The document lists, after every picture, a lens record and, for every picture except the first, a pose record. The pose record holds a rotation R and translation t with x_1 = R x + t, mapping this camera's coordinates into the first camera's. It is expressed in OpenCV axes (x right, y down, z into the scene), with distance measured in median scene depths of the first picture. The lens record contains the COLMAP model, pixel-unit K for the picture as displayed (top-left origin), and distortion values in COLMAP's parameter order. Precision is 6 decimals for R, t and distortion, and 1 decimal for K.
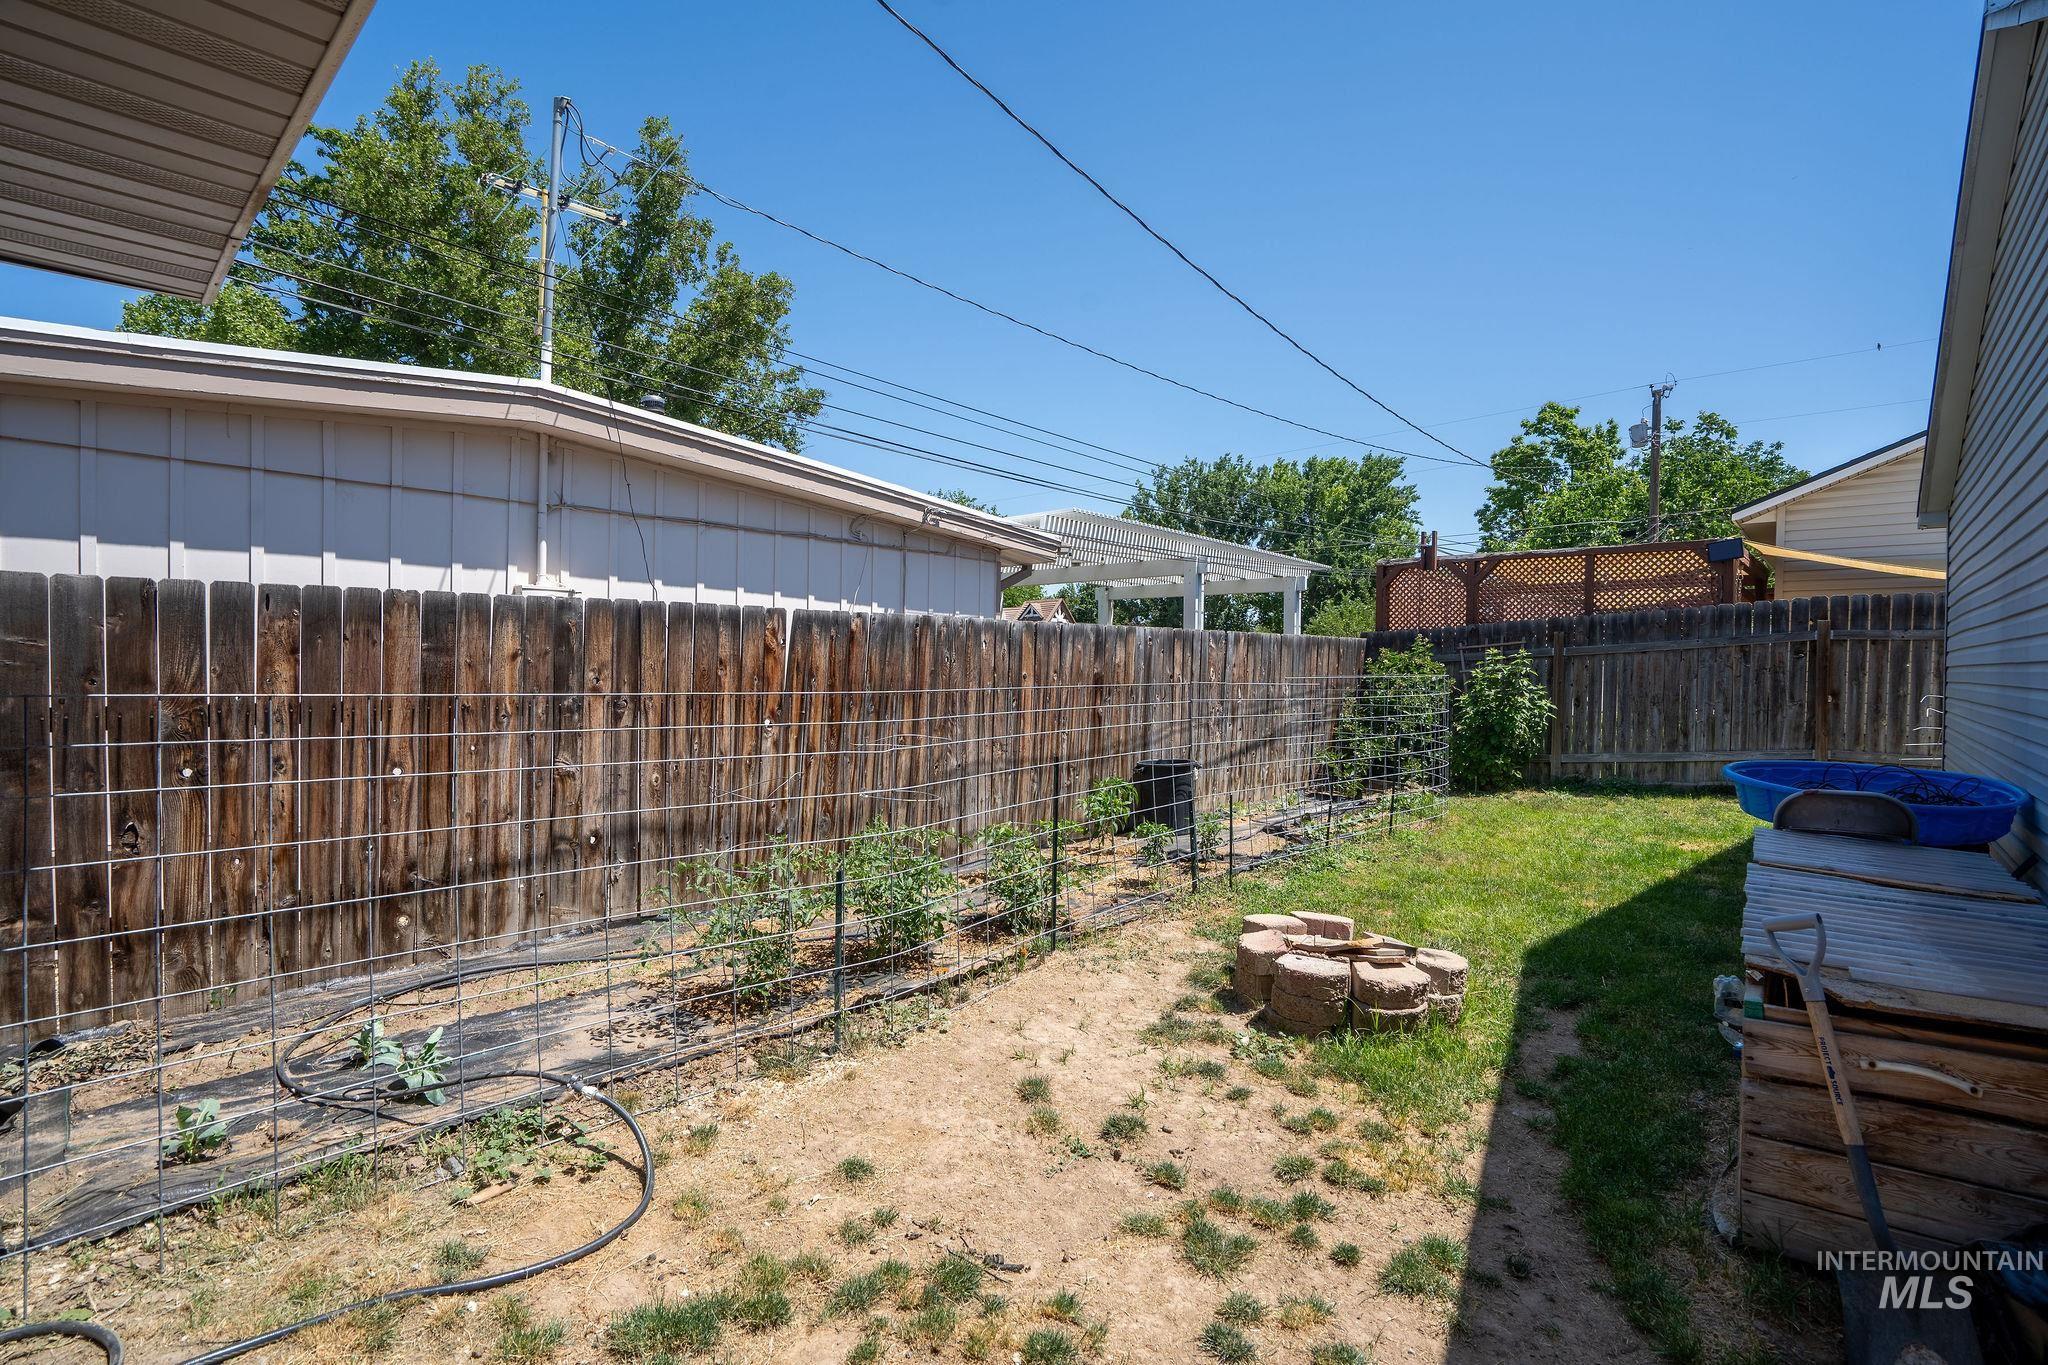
lens RADIAL K [[968.3, 0, 1024.0], [0, 968.3, 682.5], [0, 0, 1]] dist [-0.068692, 0.028038]
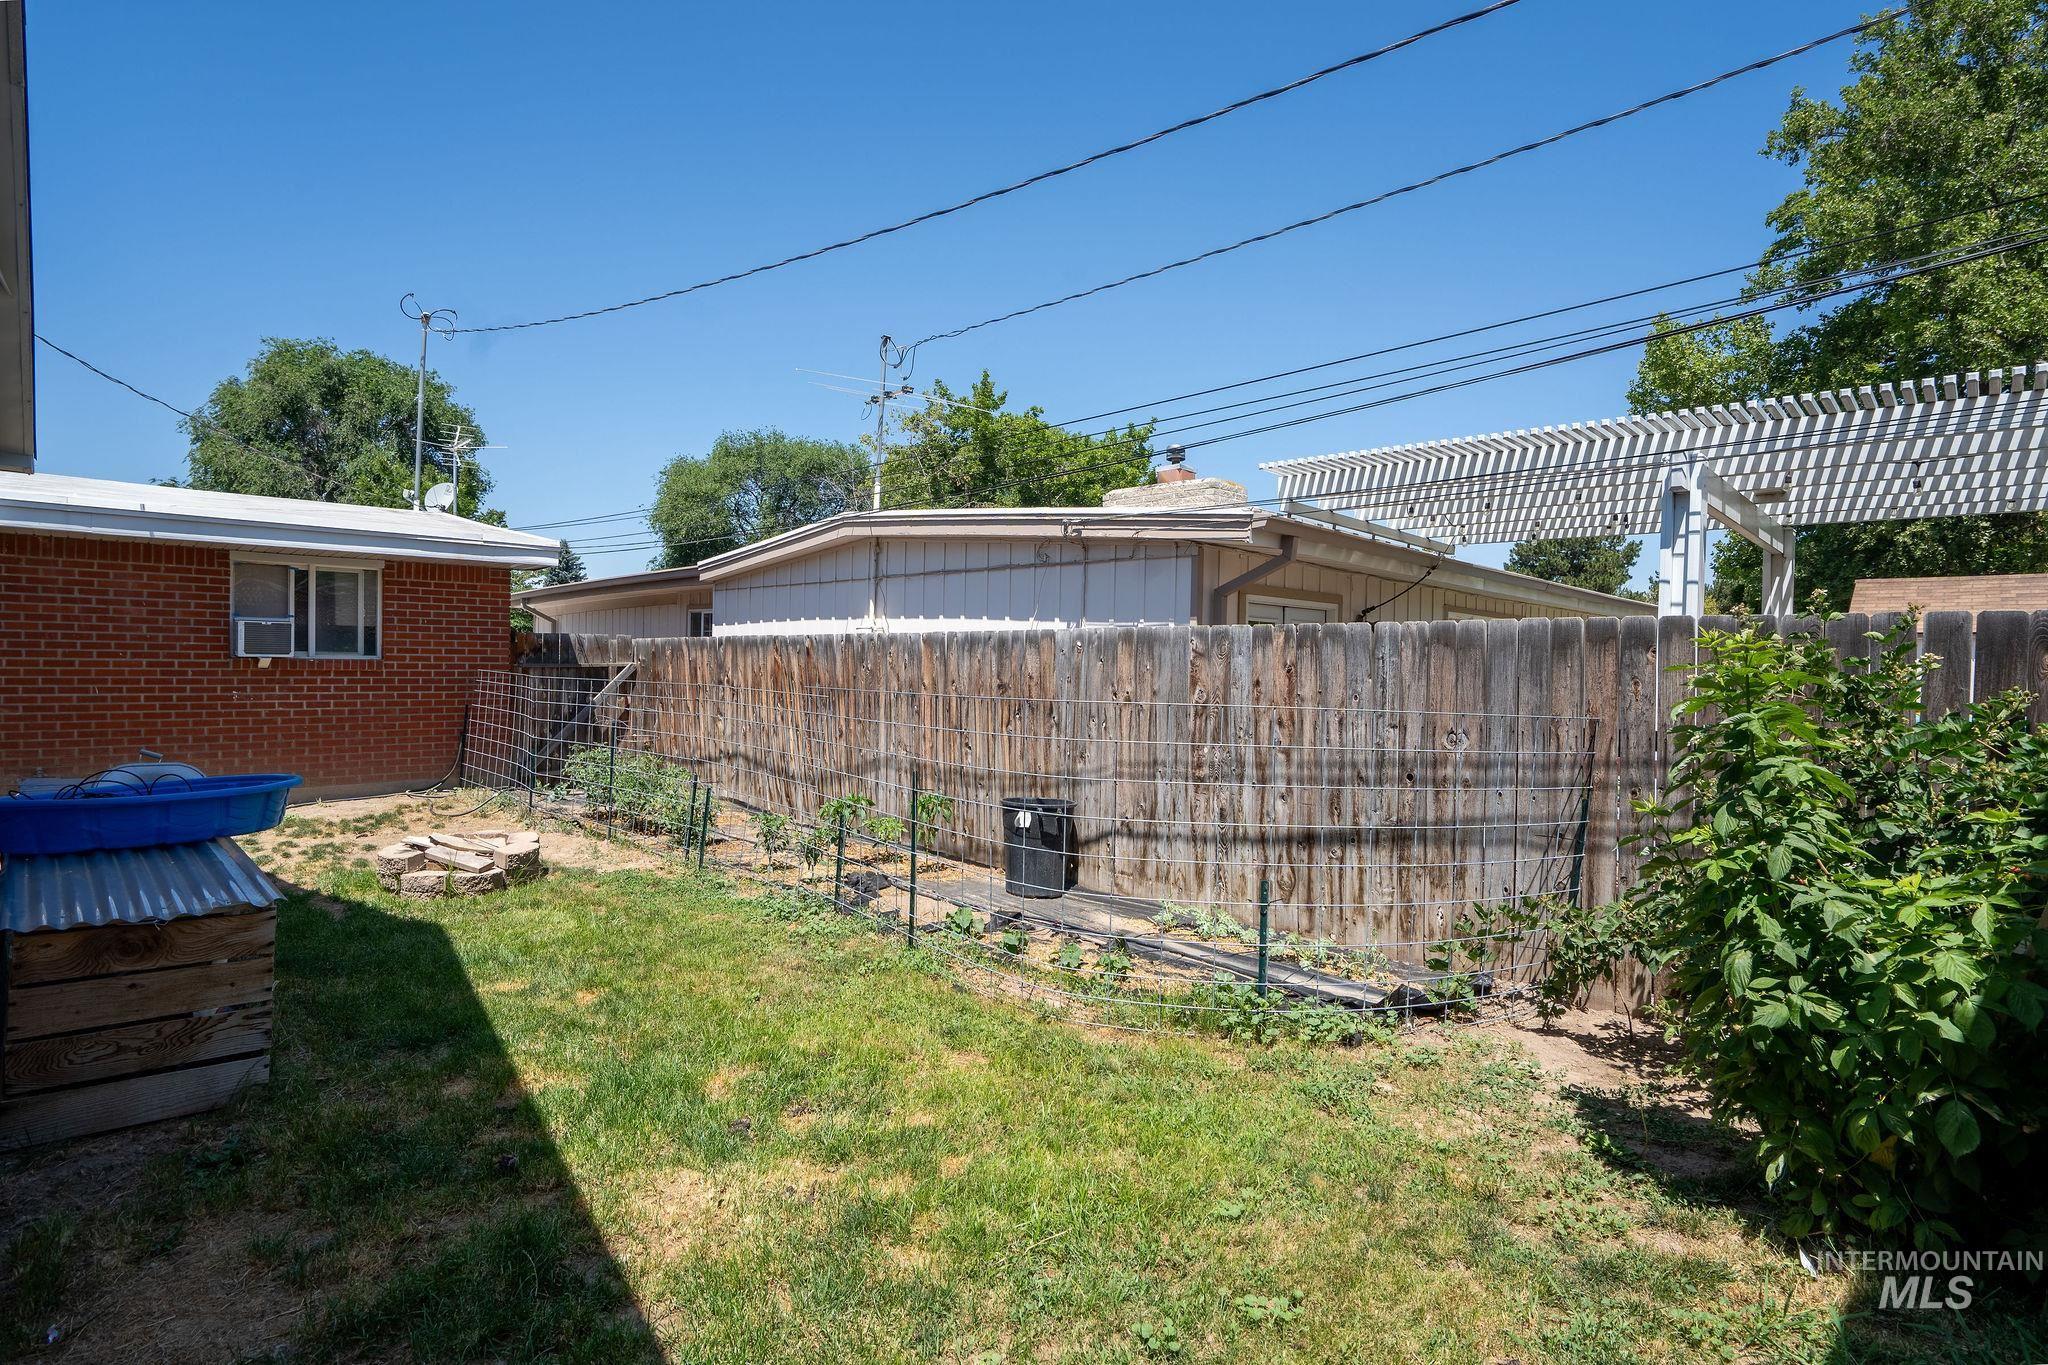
lens RADIAL K [[968.3, 0, 1024.0], [0, 968.3, 682.5], [0, 0, 1]] dist [-0.068692, 0.028038]
pose [[-0.029566, 0.000654, -0.999563, 0.896536], [-0.043474, 0.999053, 0.001939, -0.013222], [0.998617, 0.043513, -0.029510, 0.990734]]
